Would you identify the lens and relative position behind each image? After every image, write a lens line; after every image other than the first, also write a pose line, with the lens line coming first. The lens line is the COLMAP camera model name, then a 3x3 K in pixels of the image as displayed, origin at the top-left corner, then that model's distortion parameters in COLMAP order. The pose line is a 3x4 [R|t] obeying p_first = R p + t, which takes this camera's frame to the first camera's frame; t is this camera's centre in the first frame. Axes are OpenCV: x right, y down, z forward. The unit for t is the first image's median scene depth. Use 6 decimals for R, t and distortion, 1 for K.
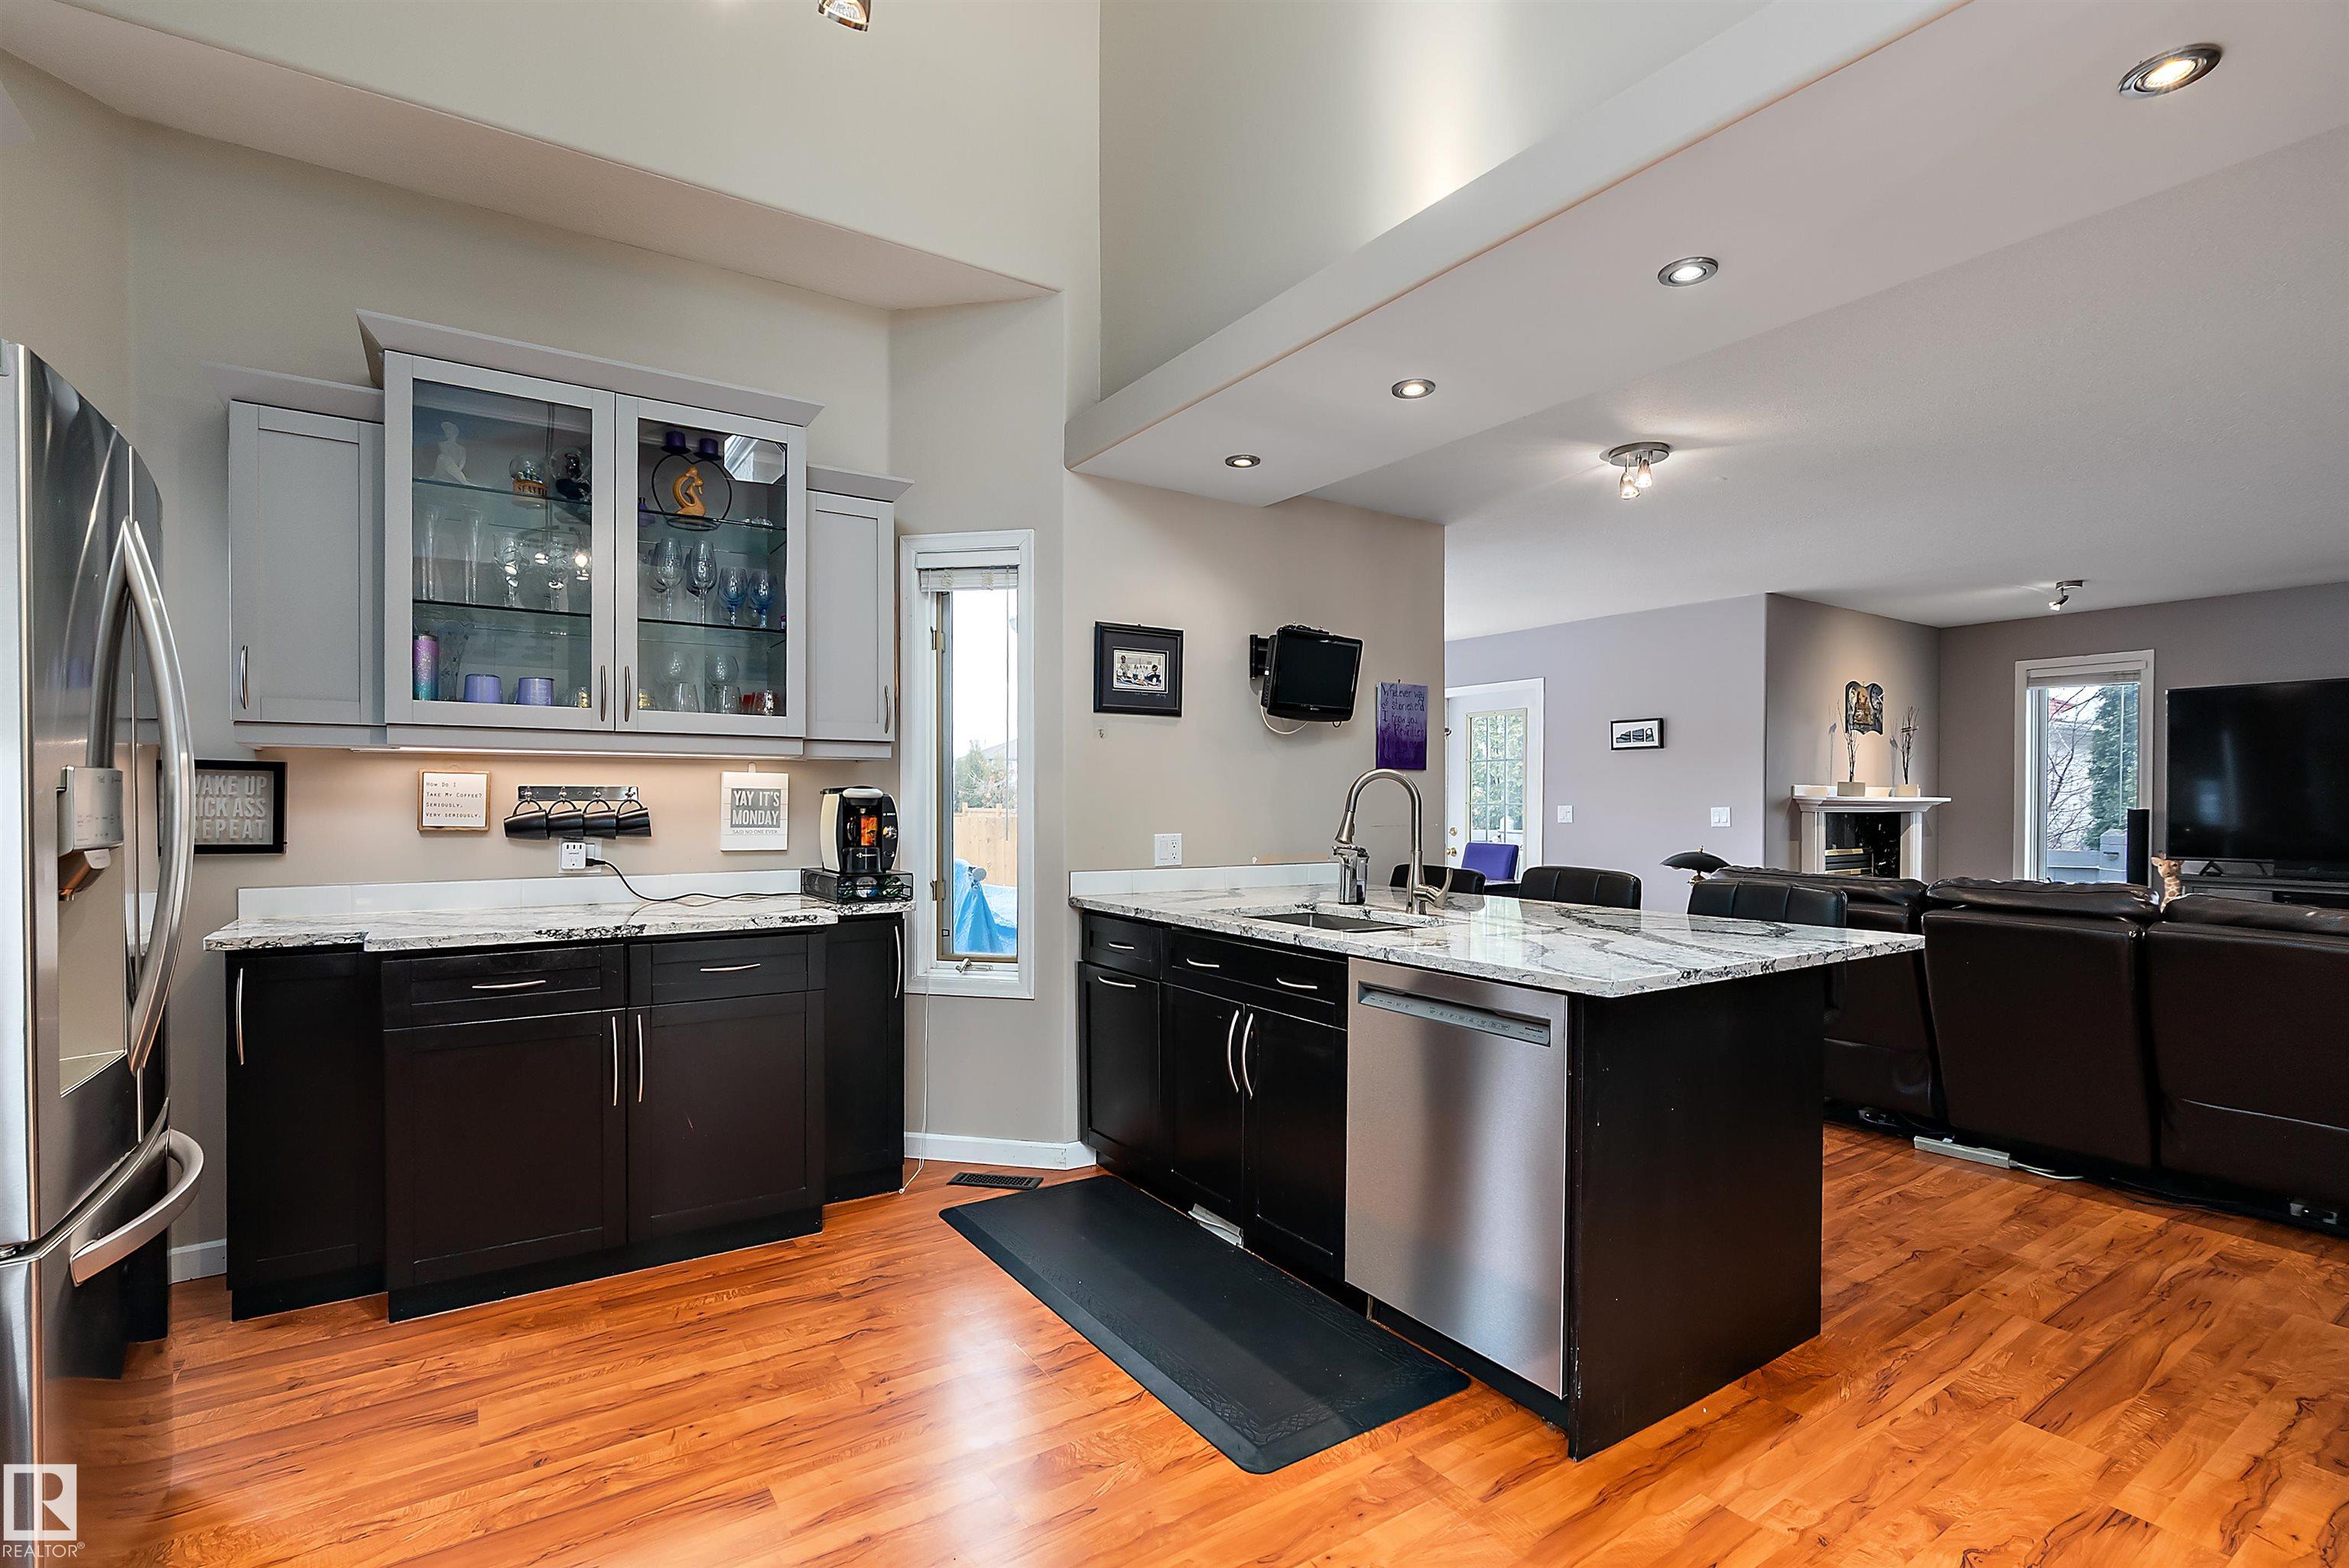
lens RADIAL K [[1075.4, 0, 1169.6], [0, 1075.4, 812.6], [0, 0, 1]] dist [-0.017834, 0.008868]
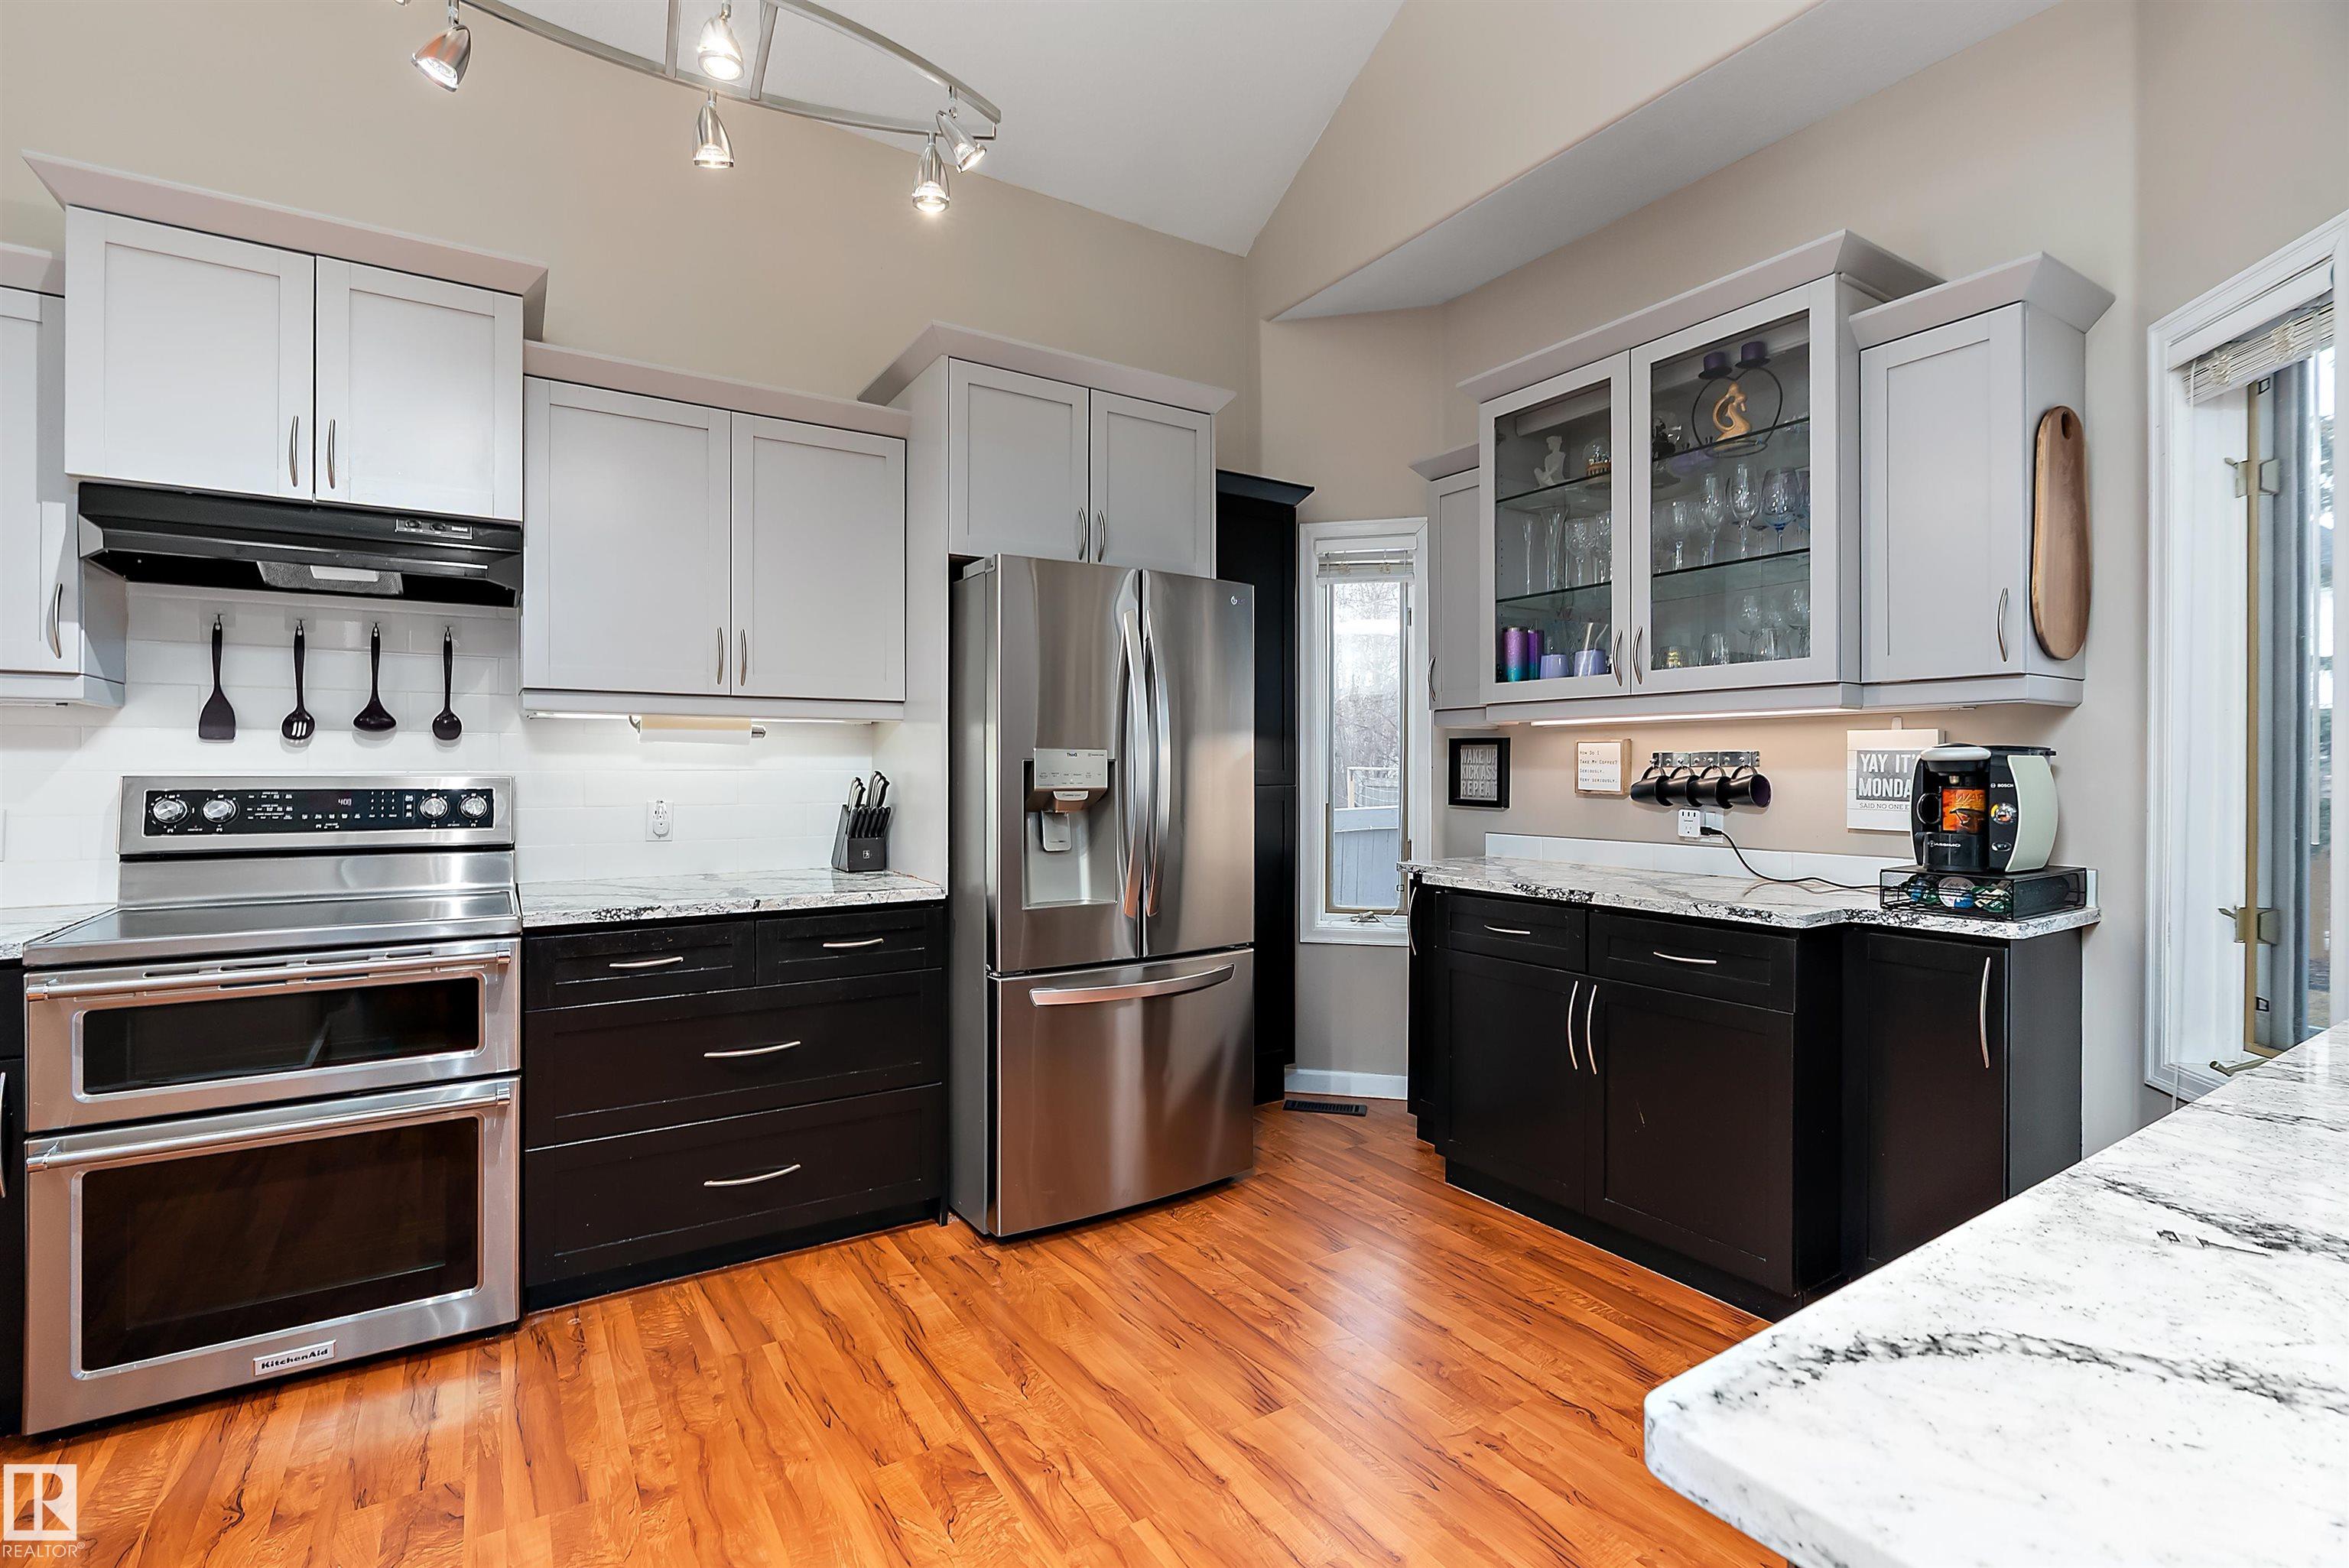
lens RADIAL K [[1066.0, 0, 1167.7], [0, 1066.0, 769.4], [0, 0, 1]] dist [-0.005126, 0.000684]
pose [[-0.016661, -0.002274, -0.999859, 0.362262], [-0.010939, 0.999938, -0.002092, -0.001109], [0.999801, 0.010902, -0.016685, 0.468070]]
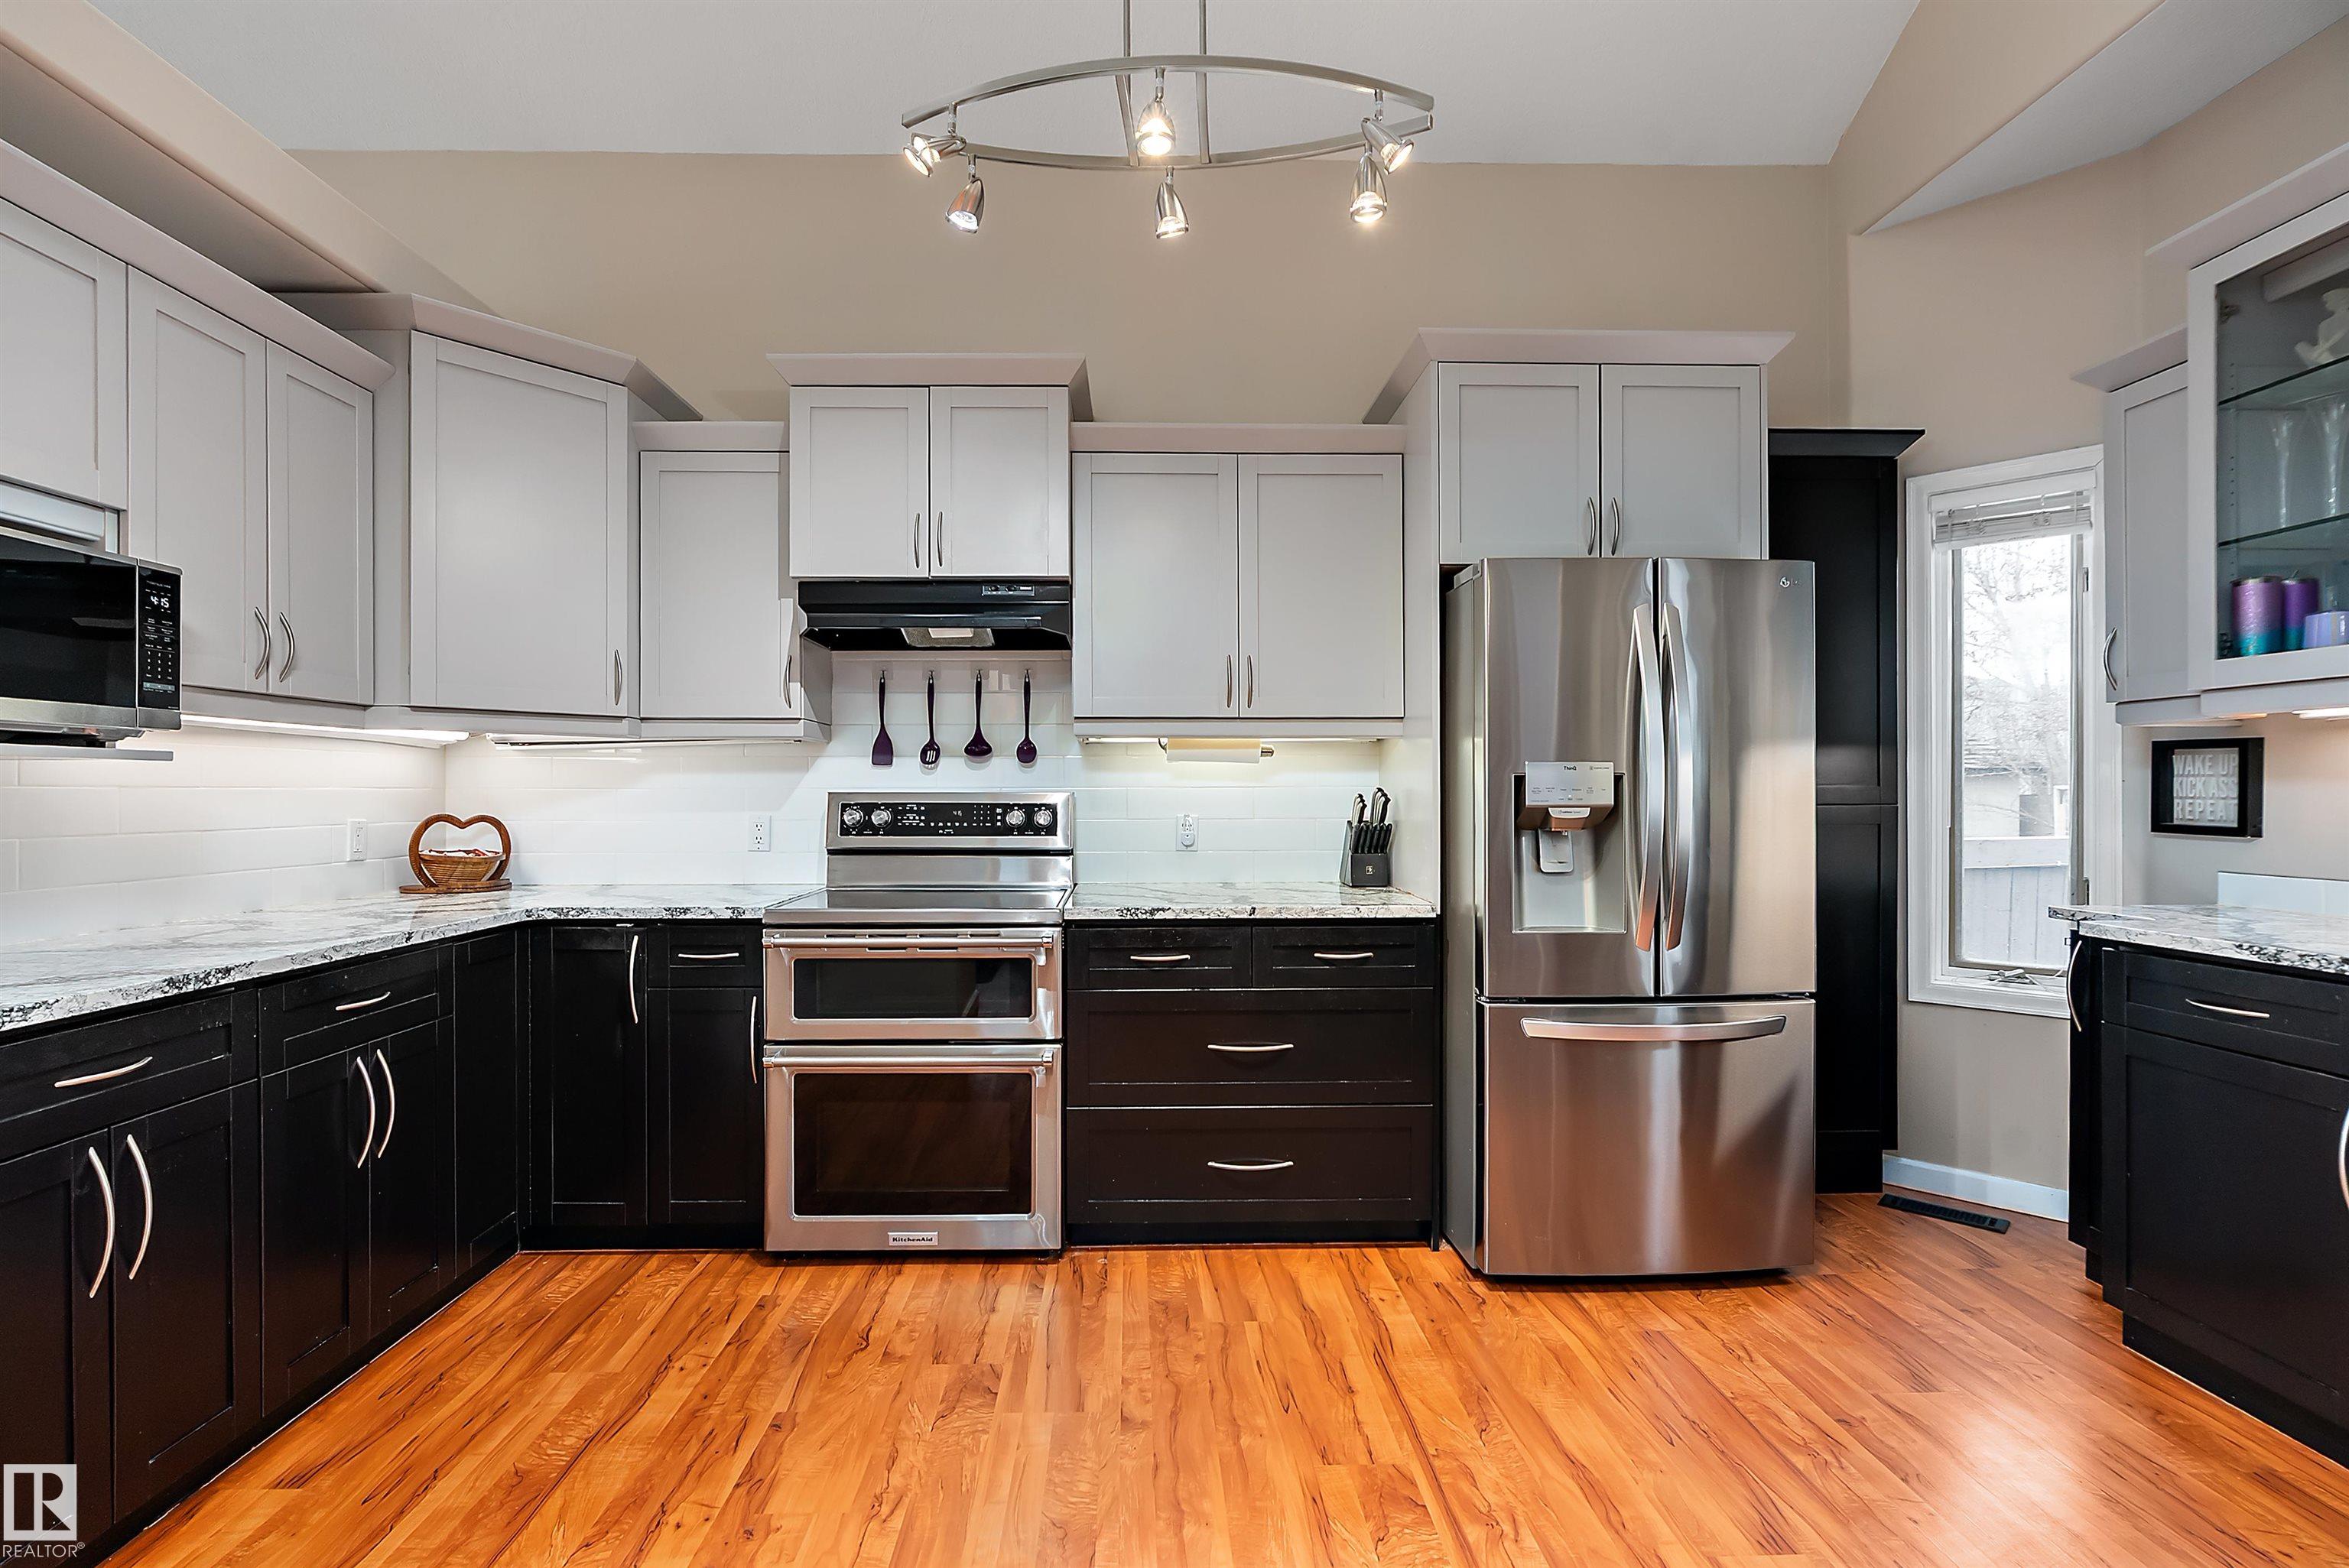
lens RADIAL K [[1075.1, 0, 1149.9], [0, 1075.1, 794.4], [0, 0, 1]] dist [-0.017623, 0.009629]
pose [[-0.536798, 0.000409, -0.843711, 0.341902], [-0.007909, 0.999954, 0.005517, 0.003121], [0.843674, 0.009635, -0.536770, 0.531003]]
